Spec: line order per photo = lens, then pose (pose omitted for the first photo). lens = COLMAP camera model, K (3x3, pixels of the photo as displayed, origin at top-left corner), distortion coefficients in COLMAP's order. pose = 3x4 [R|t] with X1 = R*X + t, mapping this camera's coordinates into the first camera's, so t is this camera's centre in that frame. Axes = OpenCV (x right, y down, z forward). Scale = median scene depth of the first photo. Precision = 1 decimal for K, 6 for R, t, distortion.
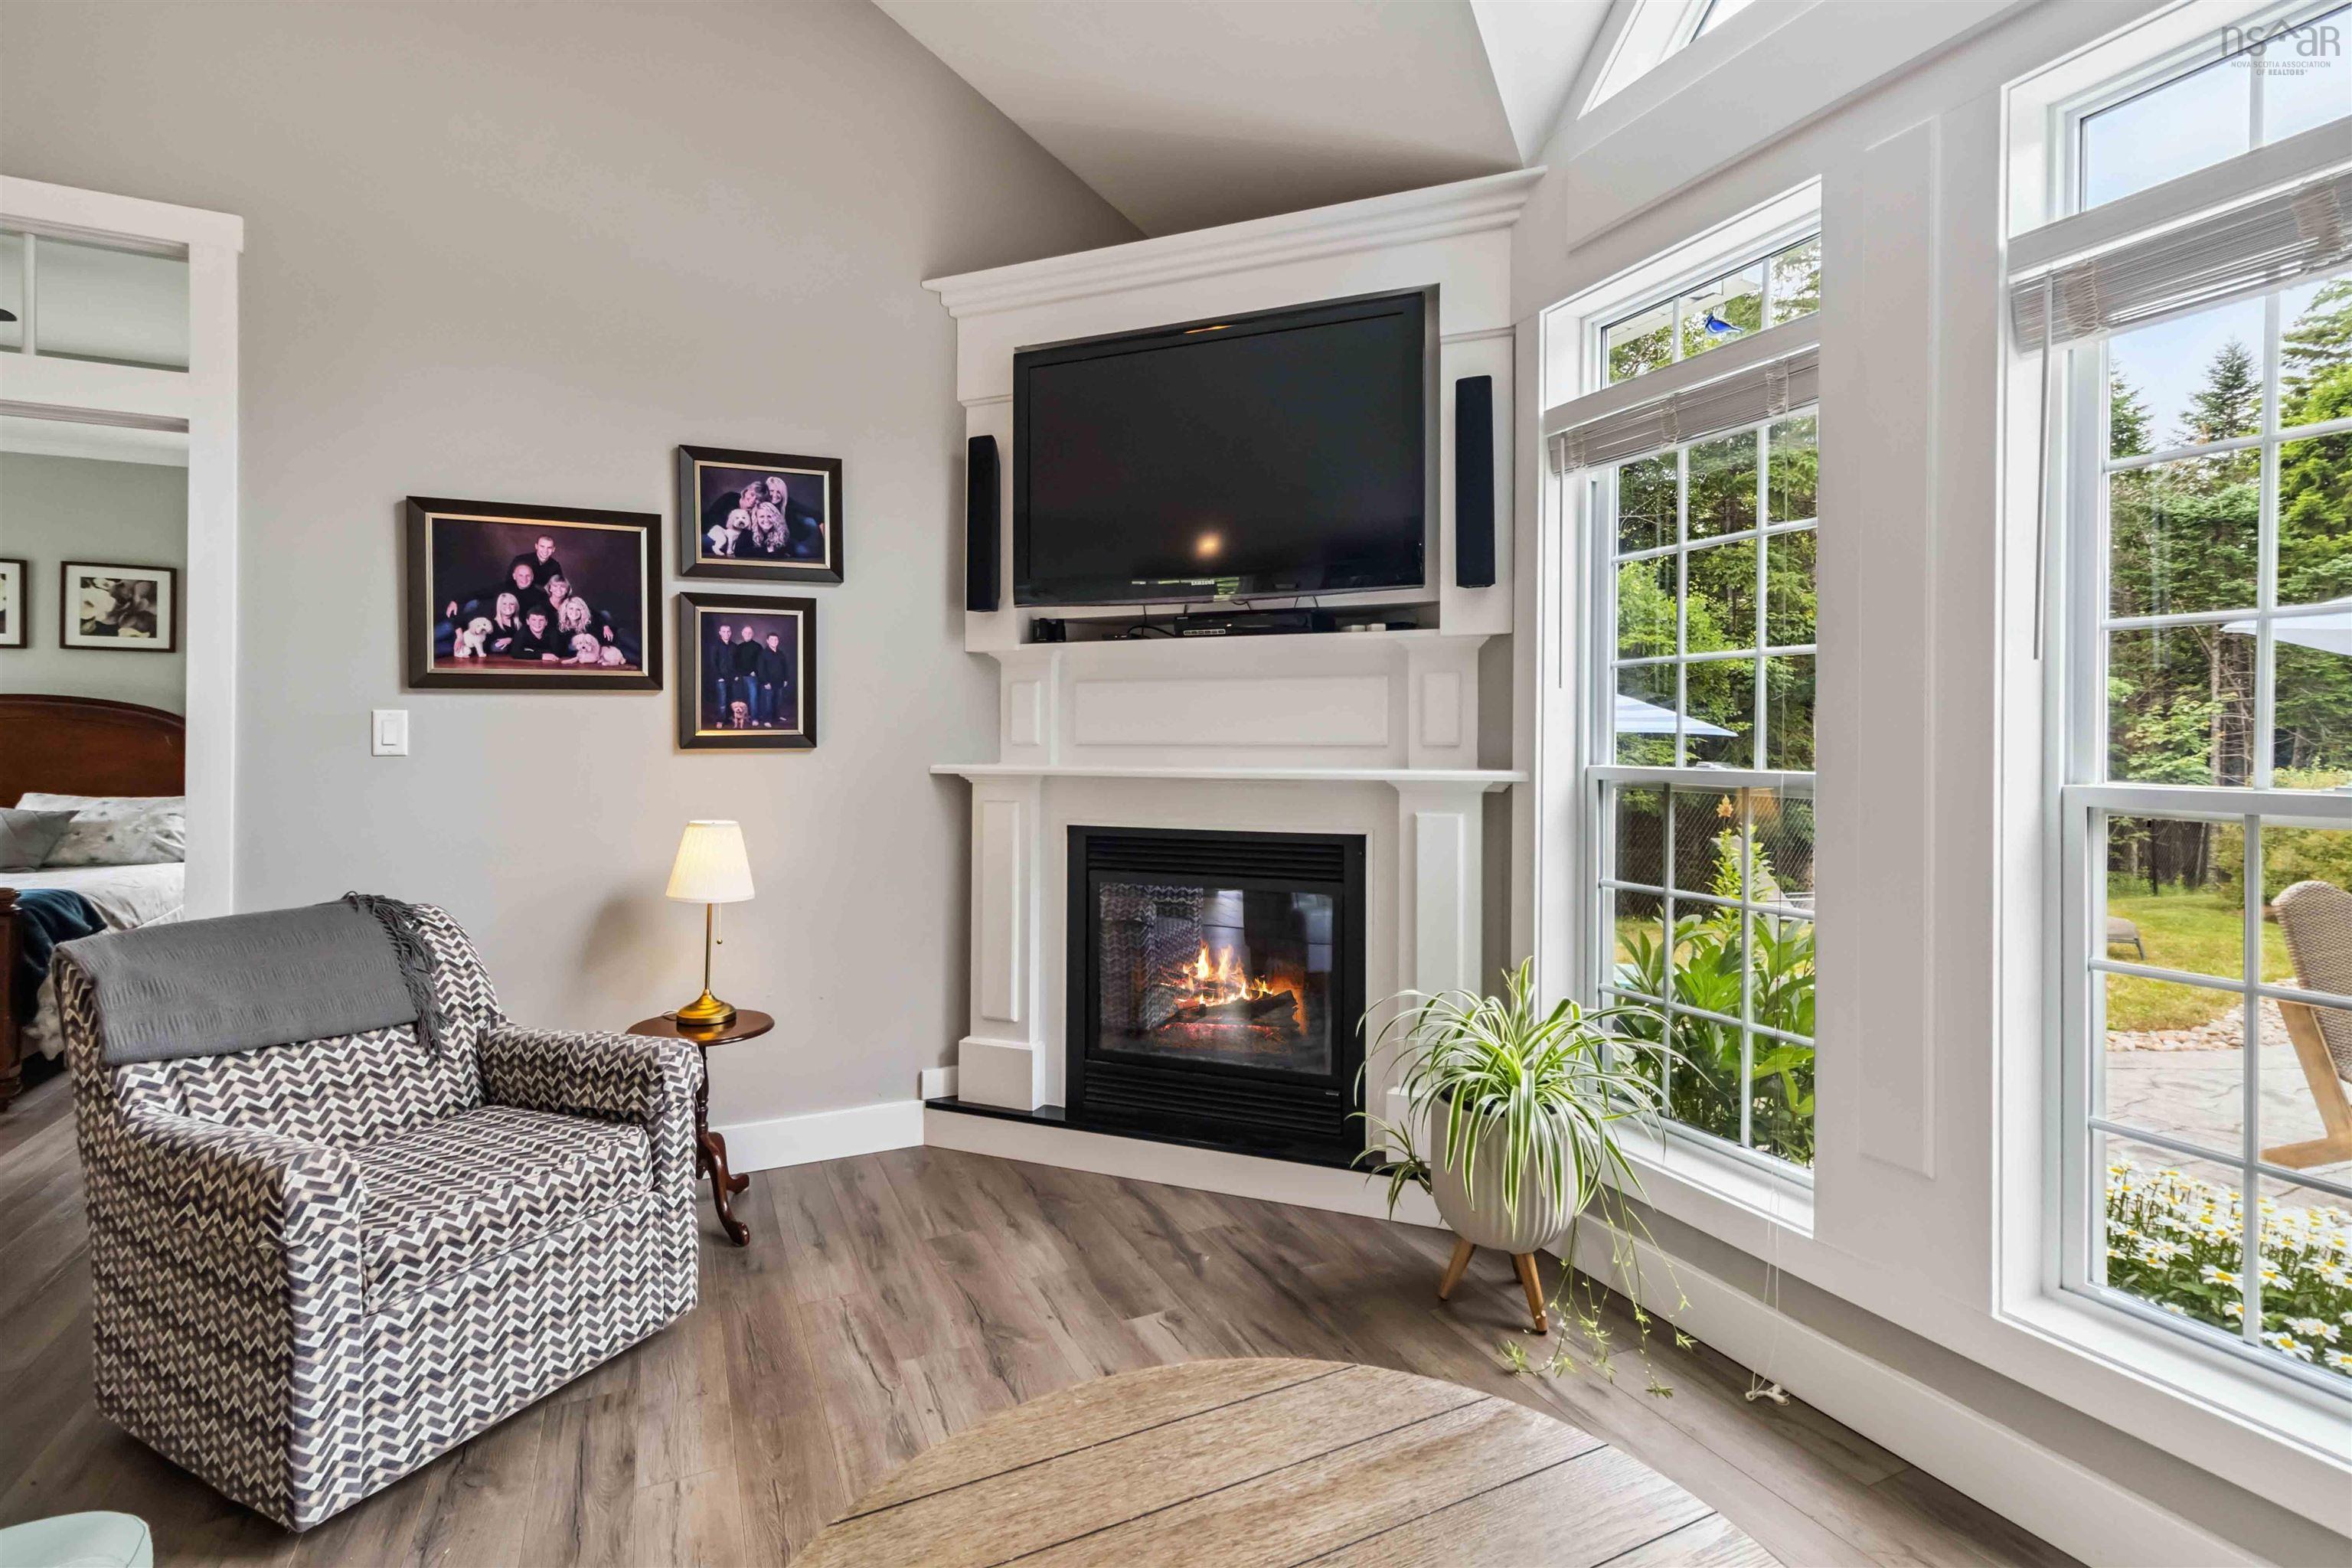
lens RADIAL K [[1103.4, 0, 1182.5], [0, 1103.4, 737.1], [0, 0, 1]] dist [0.003576, 0.000134]
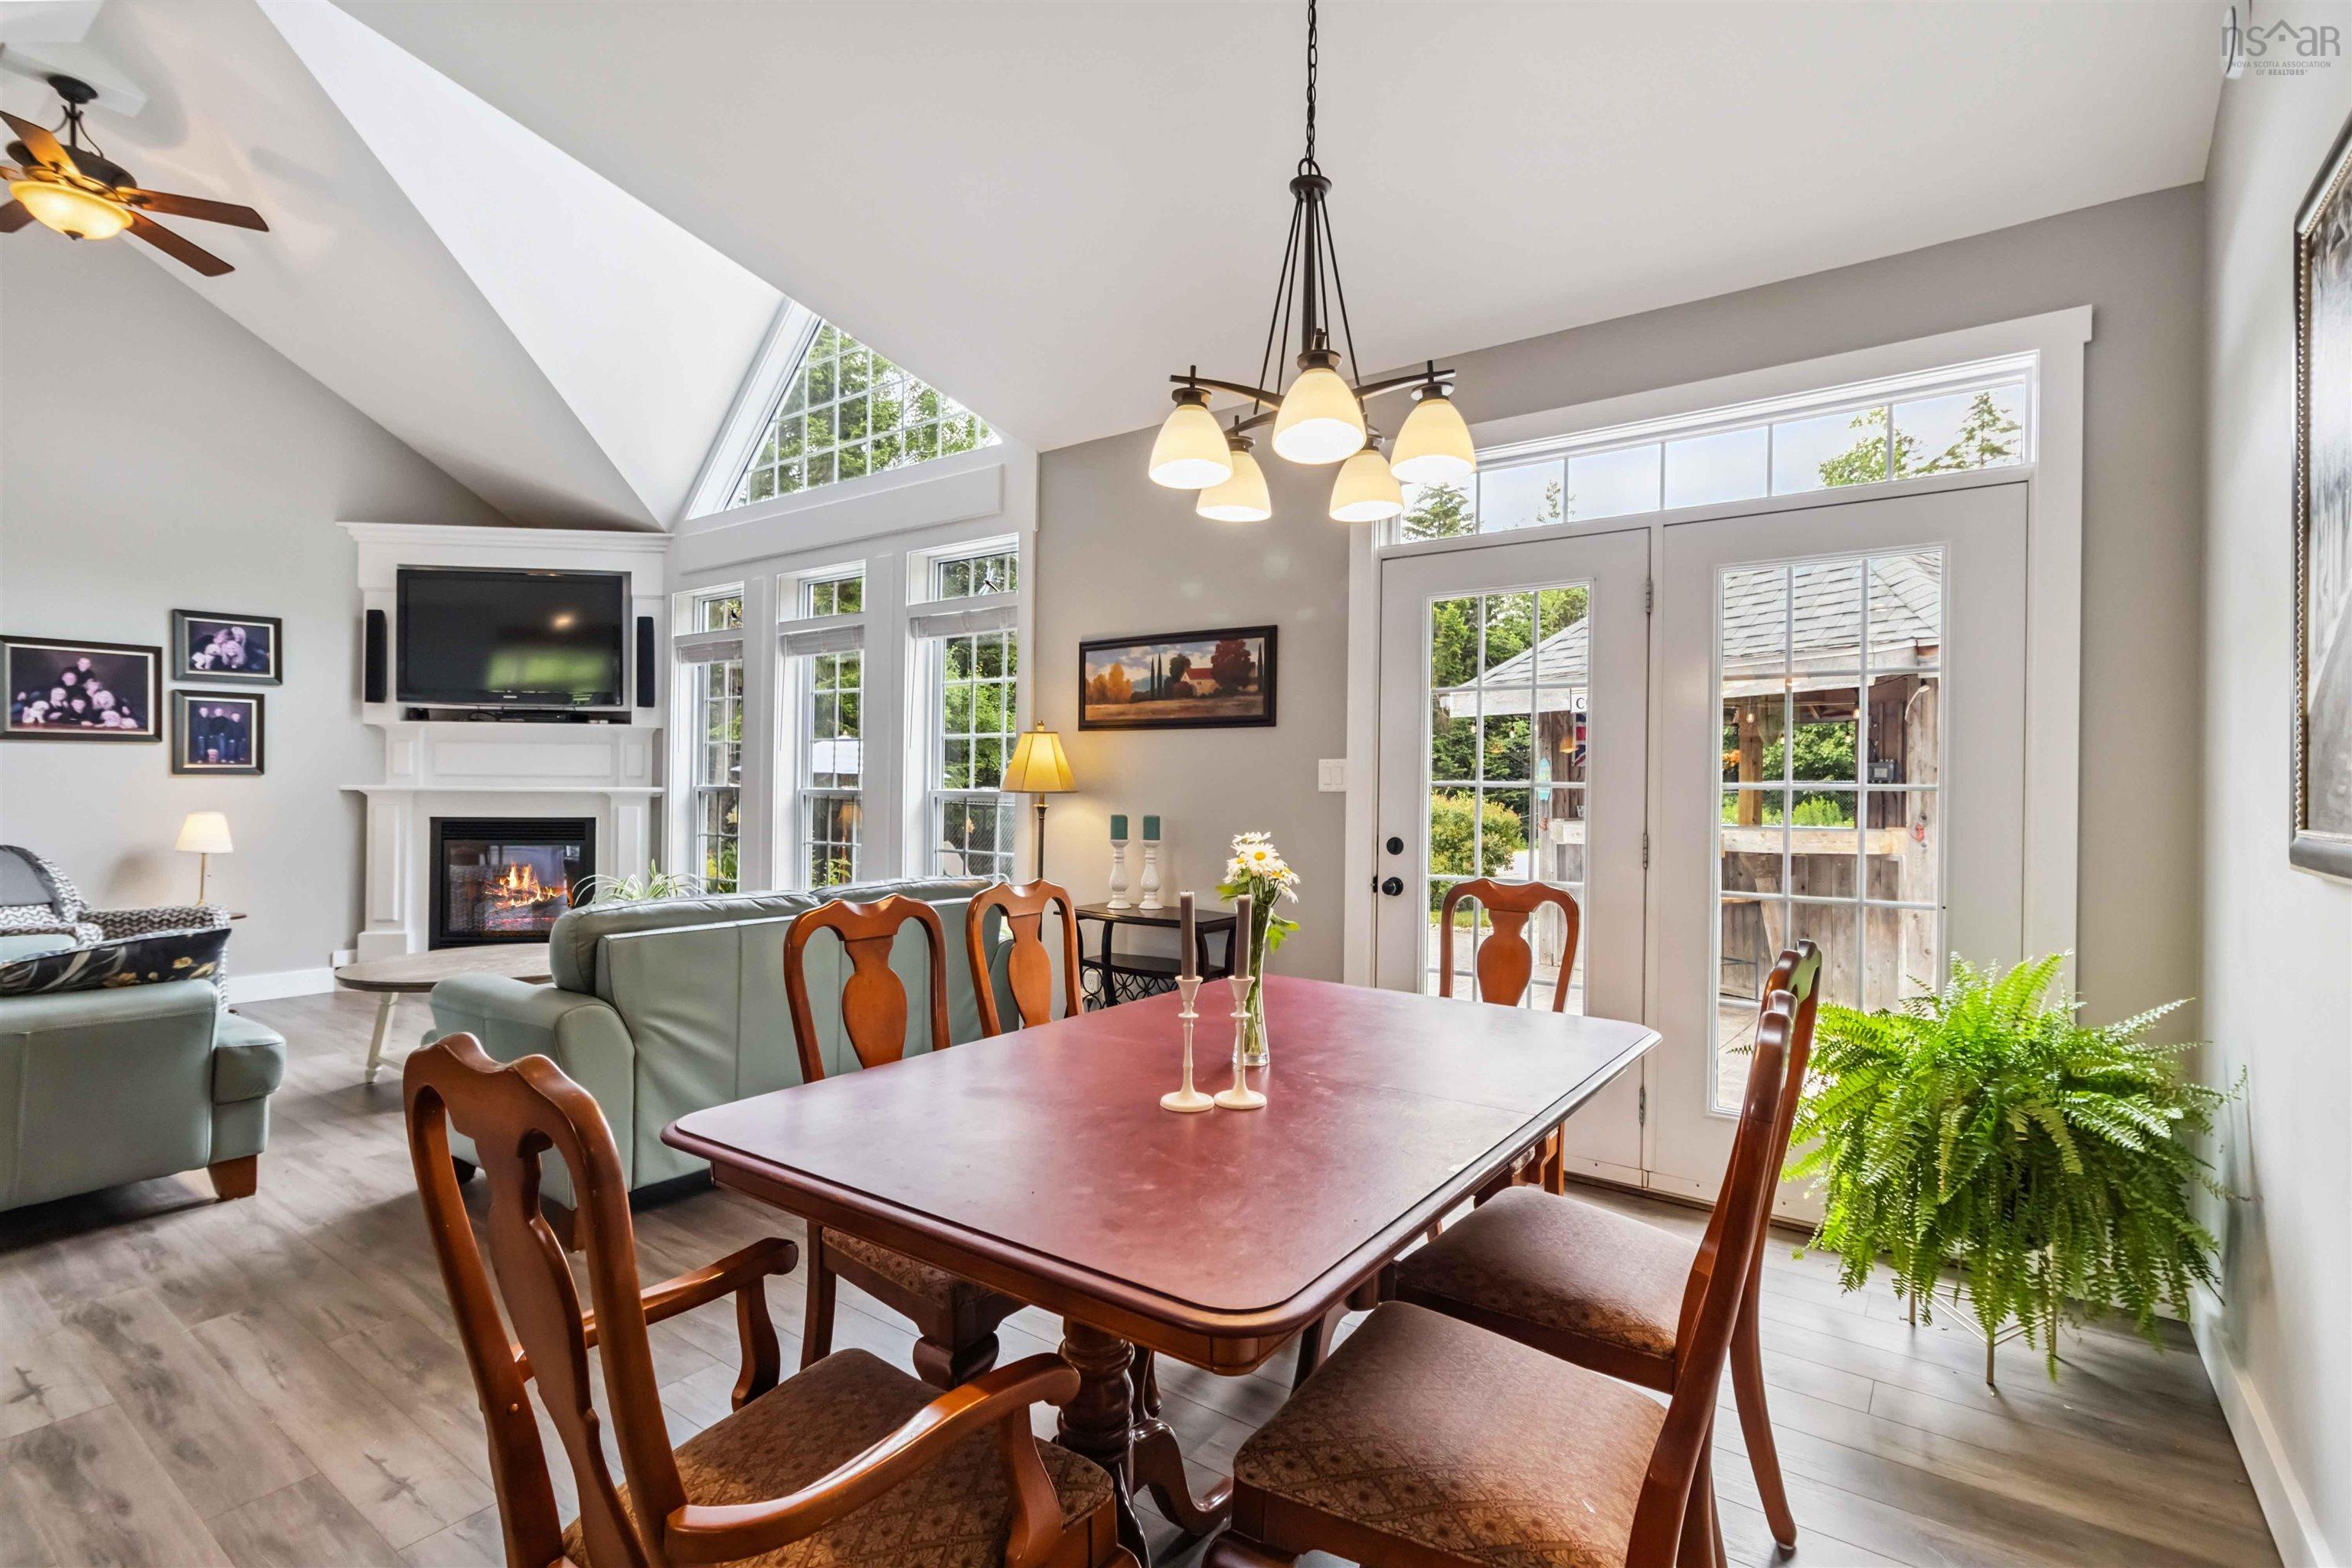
lens RADIAL K [[1101.7, 0, 1187.4], [0, 1101.7, 786.2], [0, 0, 1]] dist [0.006568, -0.000567]
pose [[0.876780, 0.005972, 0.480854, 0.140441], [-0.008682, 0.999956, 0.003411, 0.009460], [-0.480813, -0.007166, 0.876794, -1.459199]]
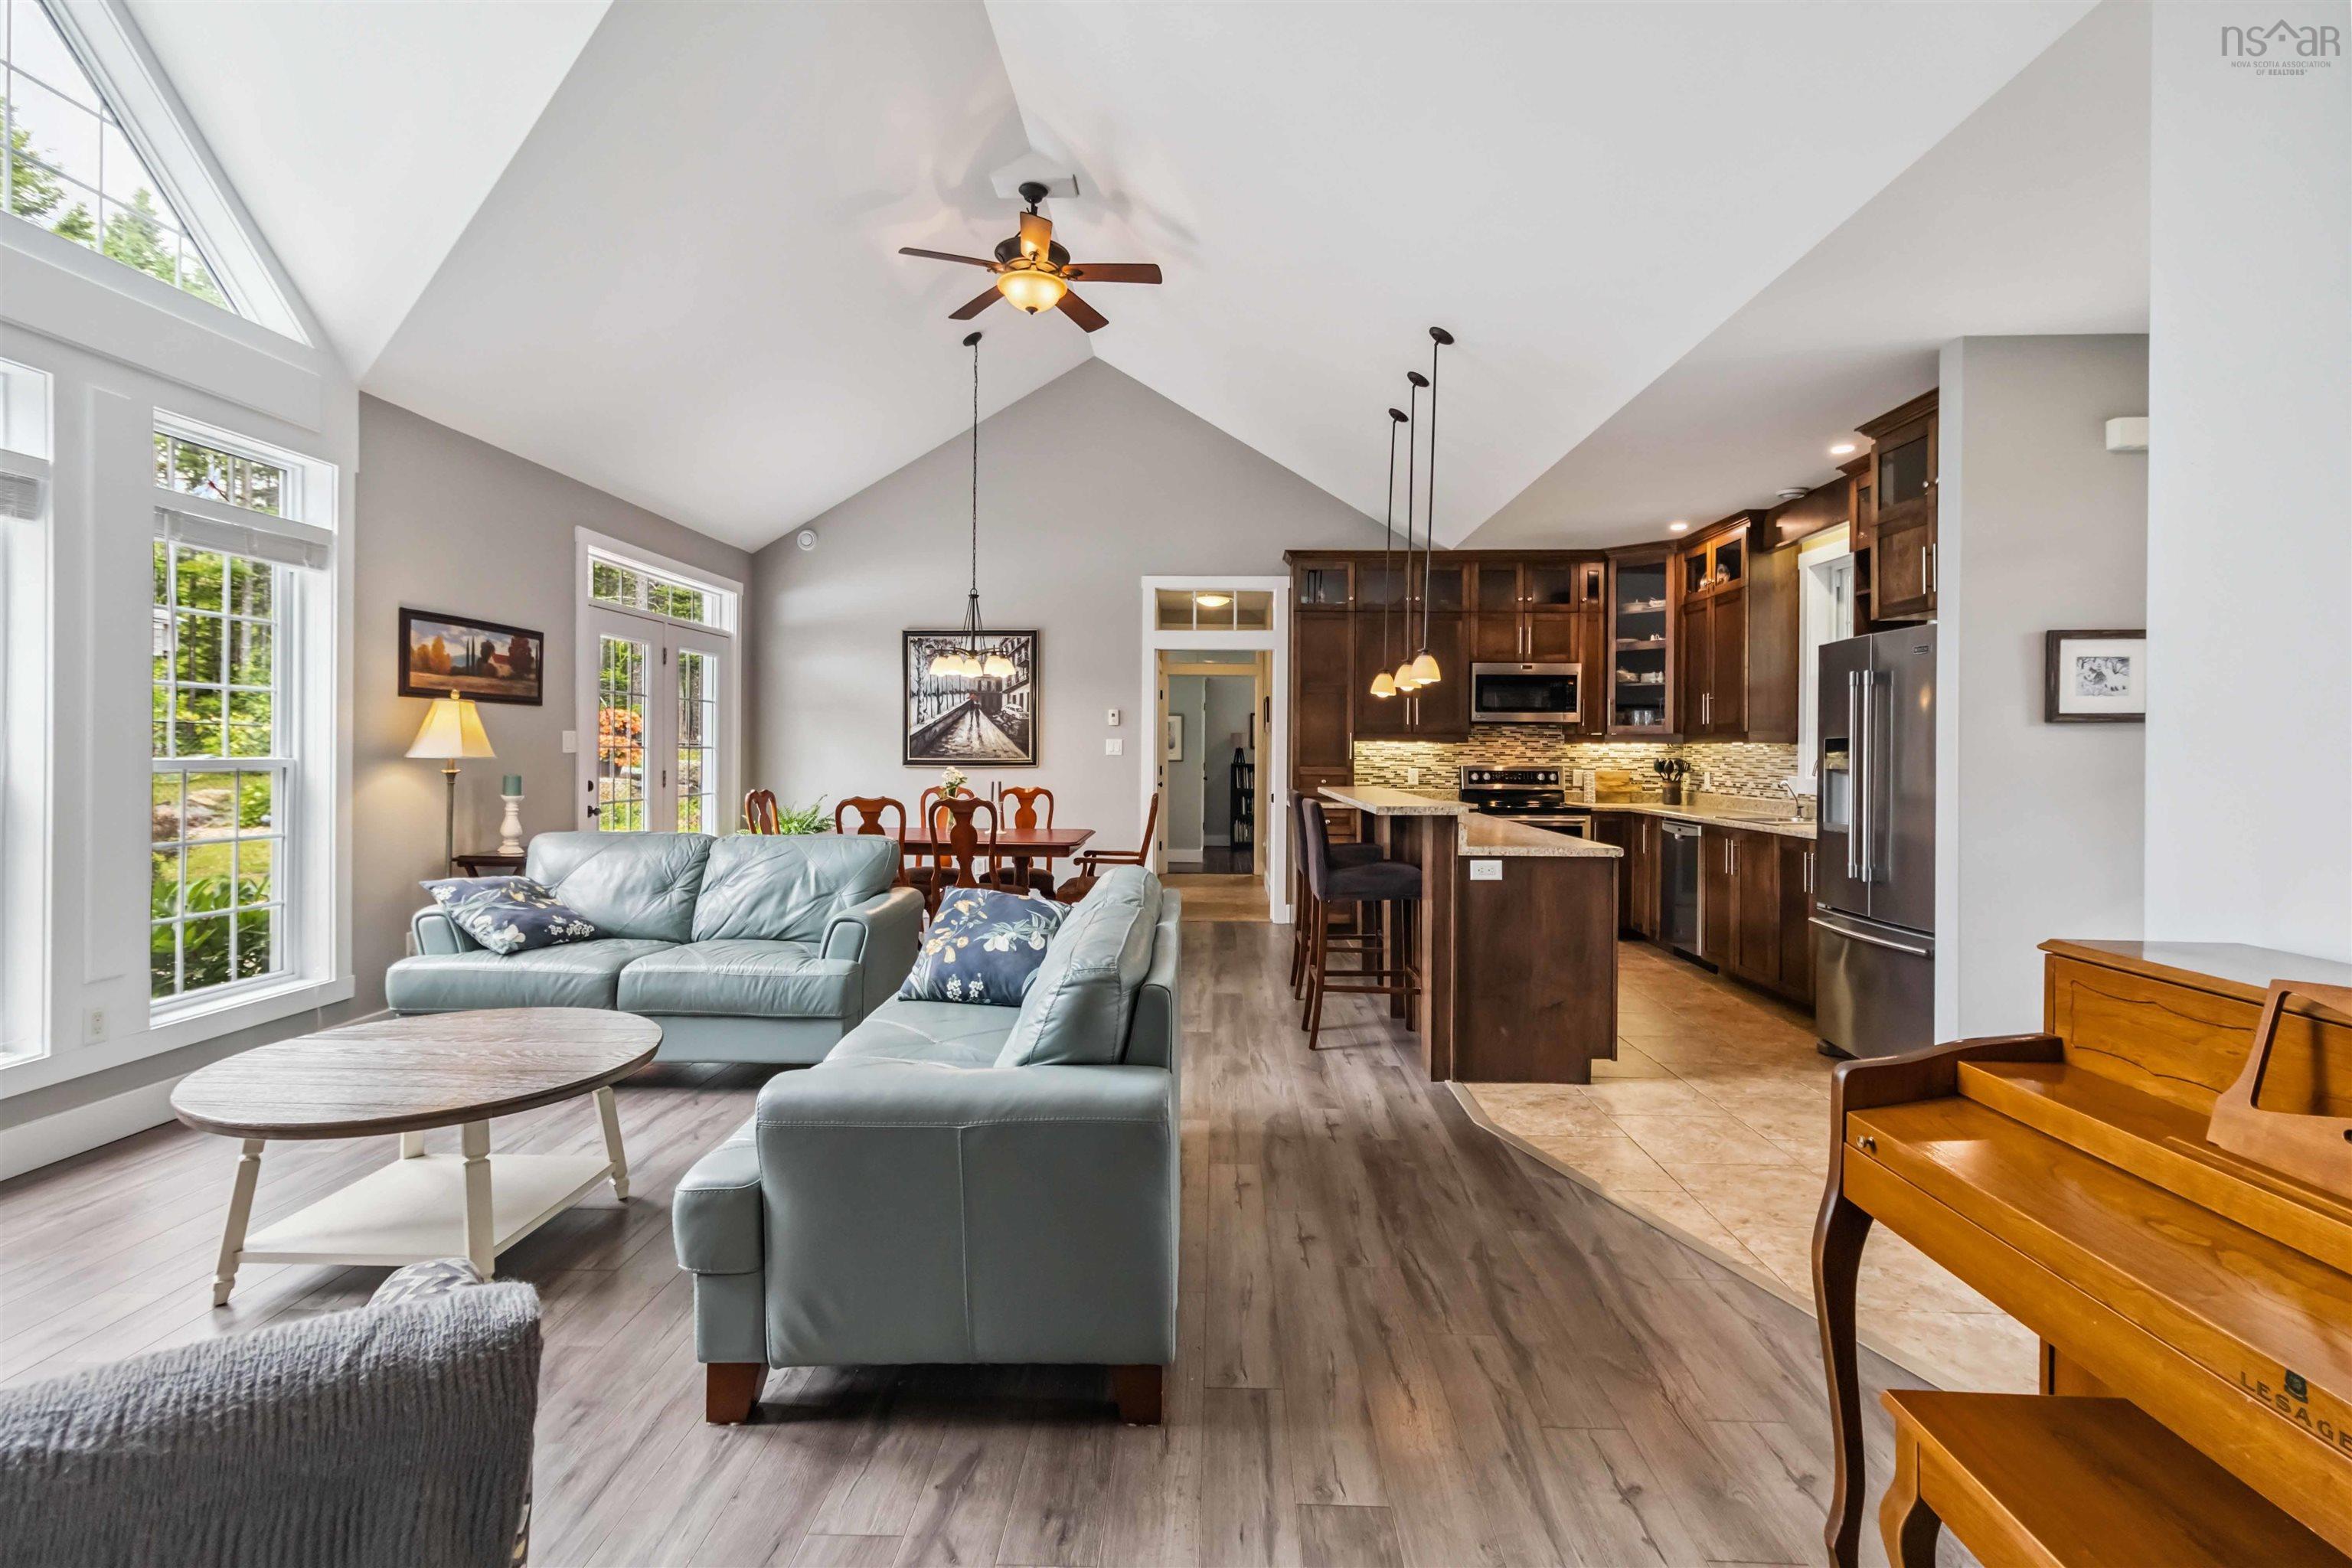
lens RADIAL K [[1100.6, 0, 1185.8], [0, 1100.6, 752.0], [0, 0, 1]] dist [0.002174, -0.000034]
pose [[-0.891277, -0.014841, 0.453216, -0.923433], [-0.014952, 0.999883, 0.003338, -0.004844], [-0.453213, -0.003802, -0.891394, 0.828192]]
